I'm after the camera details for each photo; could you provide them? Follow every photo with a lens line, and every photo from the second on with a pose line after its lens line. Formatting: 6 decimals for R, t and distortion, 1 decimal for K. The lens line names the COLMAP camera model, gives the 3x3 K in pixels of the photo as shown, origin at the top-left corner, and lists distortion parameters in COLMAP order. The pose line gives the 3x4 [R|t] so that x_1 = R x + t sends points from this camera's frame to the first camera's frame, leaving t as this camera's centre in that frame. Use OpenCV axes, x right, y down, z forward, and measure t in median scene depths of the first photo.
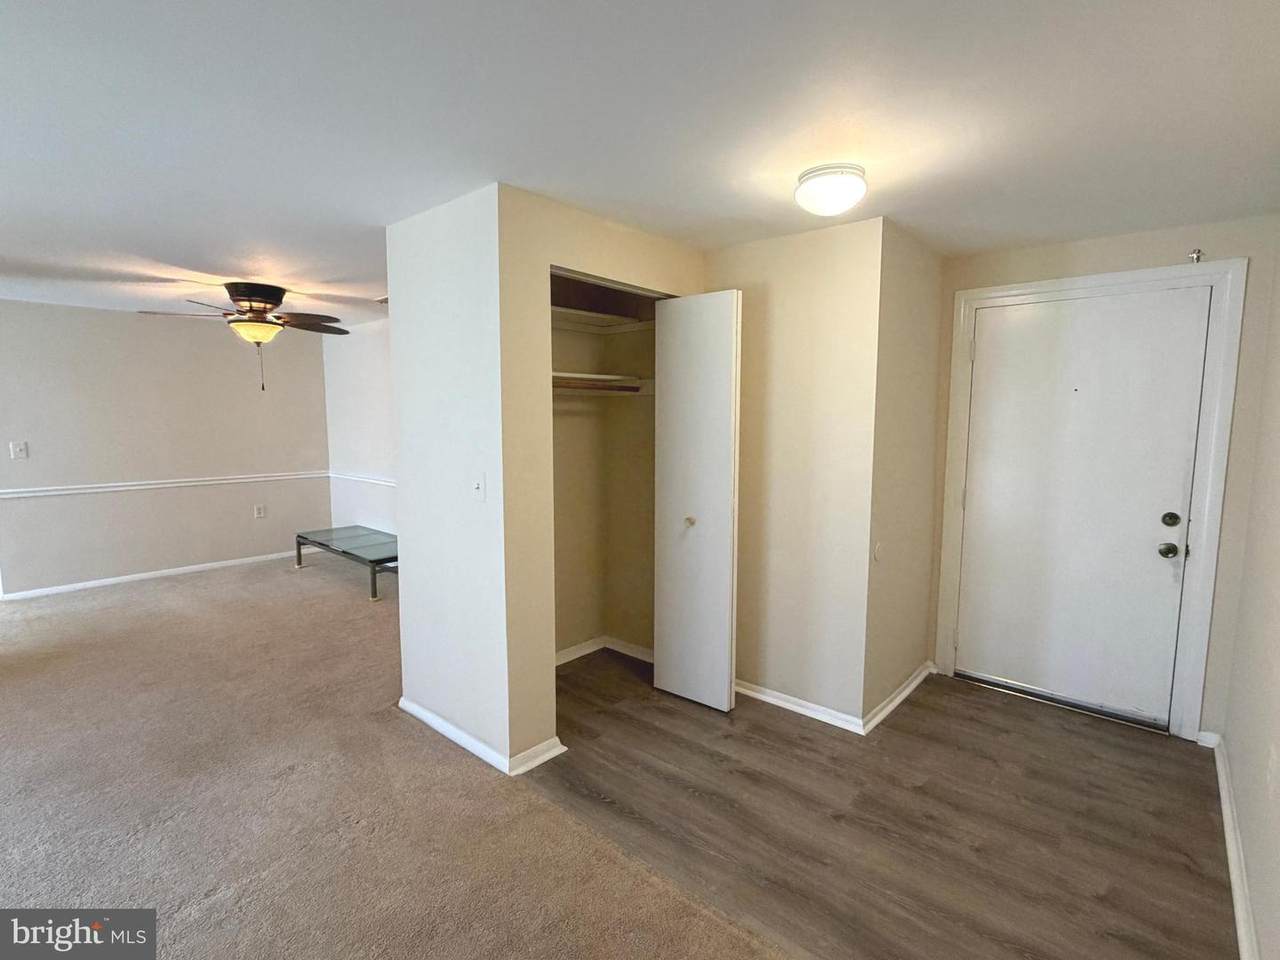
lens RADIAL K [[616.0, 0, 636.1], [0, 616.0, 480.7], [0, 0, 1]] dist [-0.000633, 0.000258]
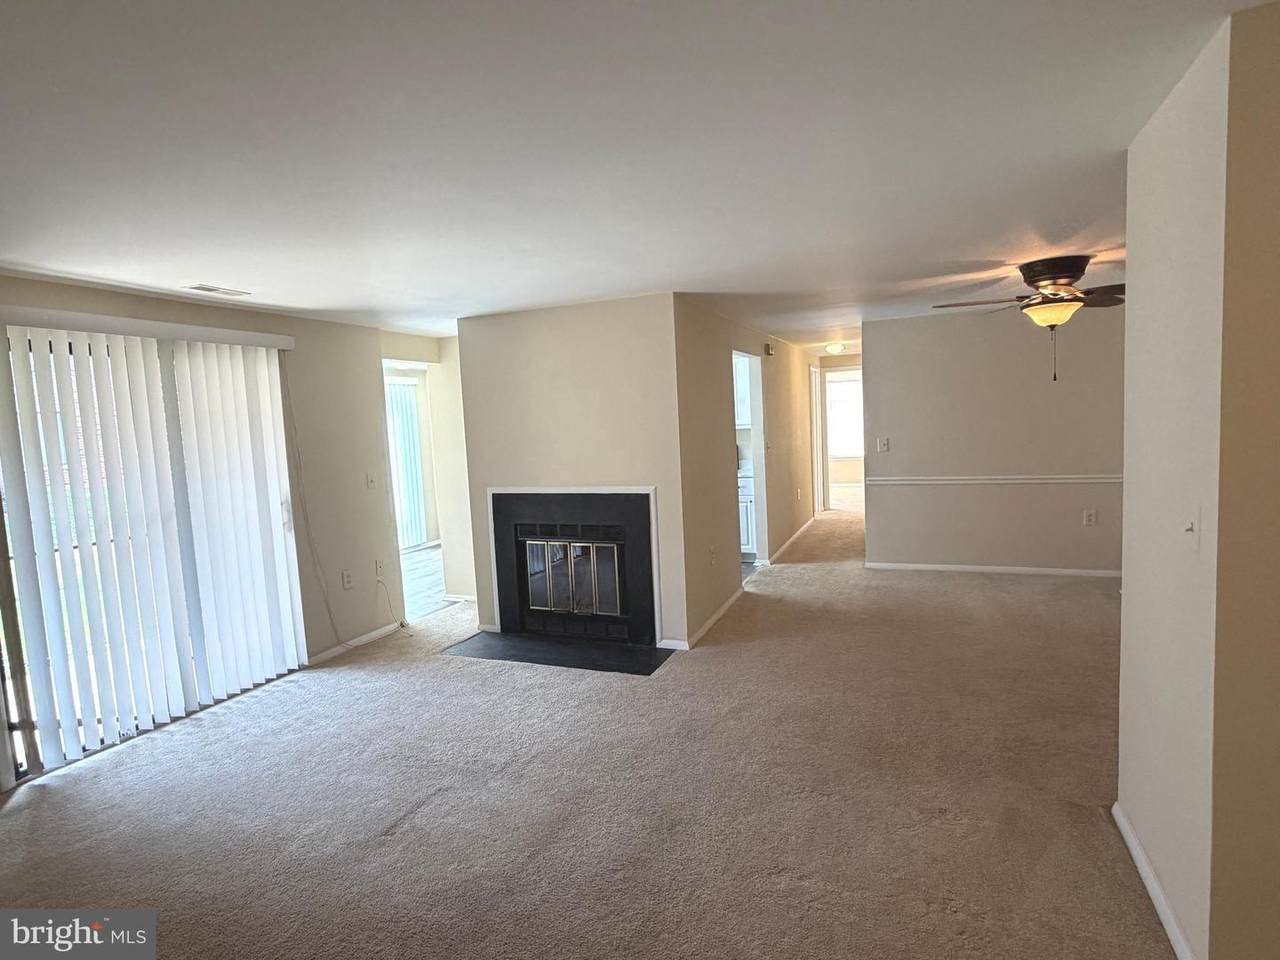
lens RADIAL K [[688.0, 0, 635.1], [0, 688.0, 480.3], [0, 0, 1]] dist [-0.001199, 0.004297]
pose [[0.309695, 0.062475, -0.948781, 0.142110], [-0.048858, 0.997566, 0.049740, -0.028036], [0.949580, 0.030951, 0.311993, 0.153862]]
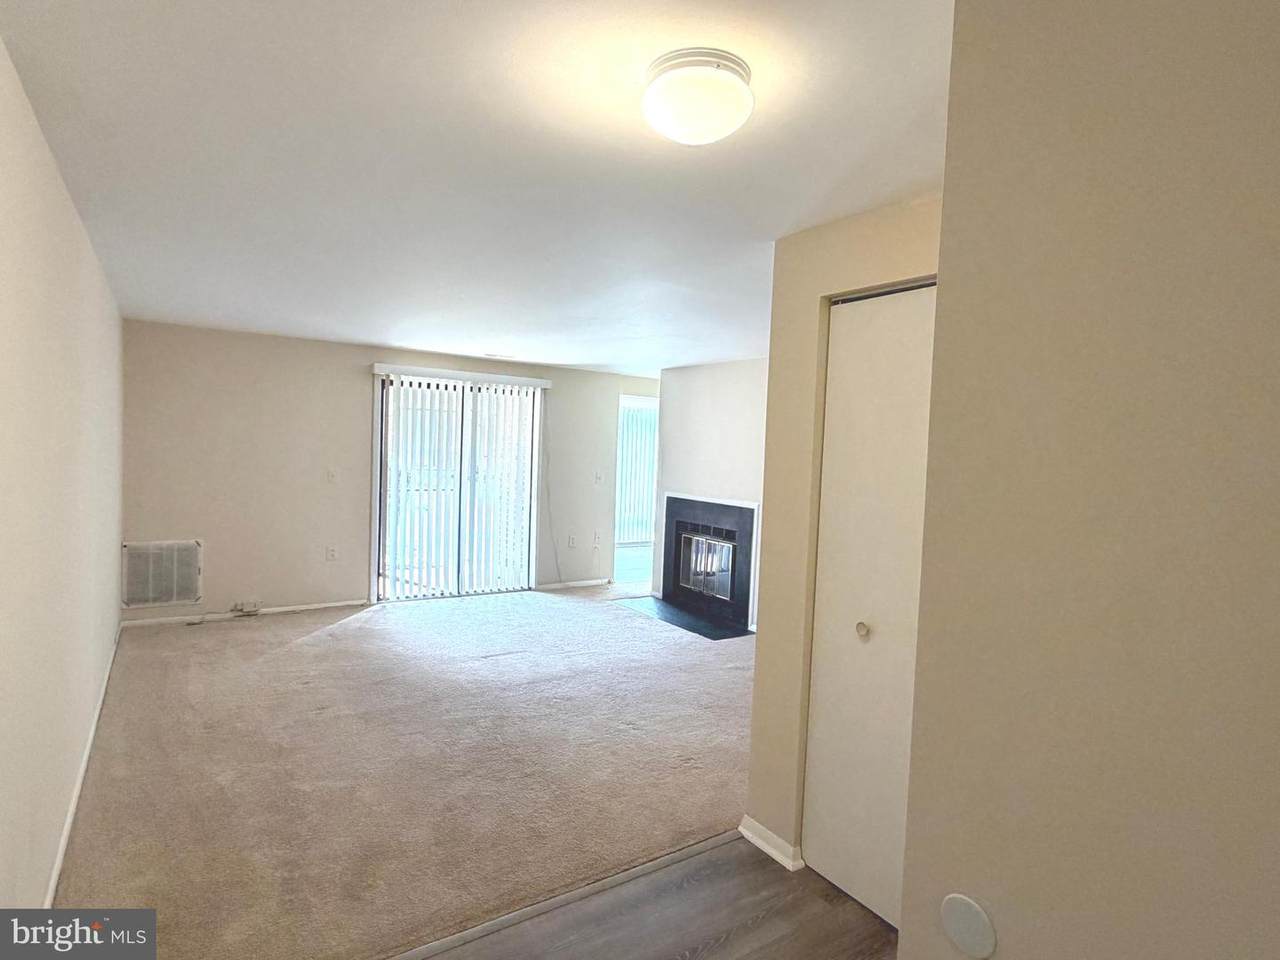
lens RADIAL K [[688.0, 0, 643.3], [0, 688.0, 474.0], [0, 0, 1]] dist [-0.001199, 0.004297]
pose [[-0.244598, 0.020213, -0.969414, 0.548879], [-0.145963, 0.987622, 0.057422, -0.073435], [0.958575, 0.155544, -0.238620, 0.638471]]
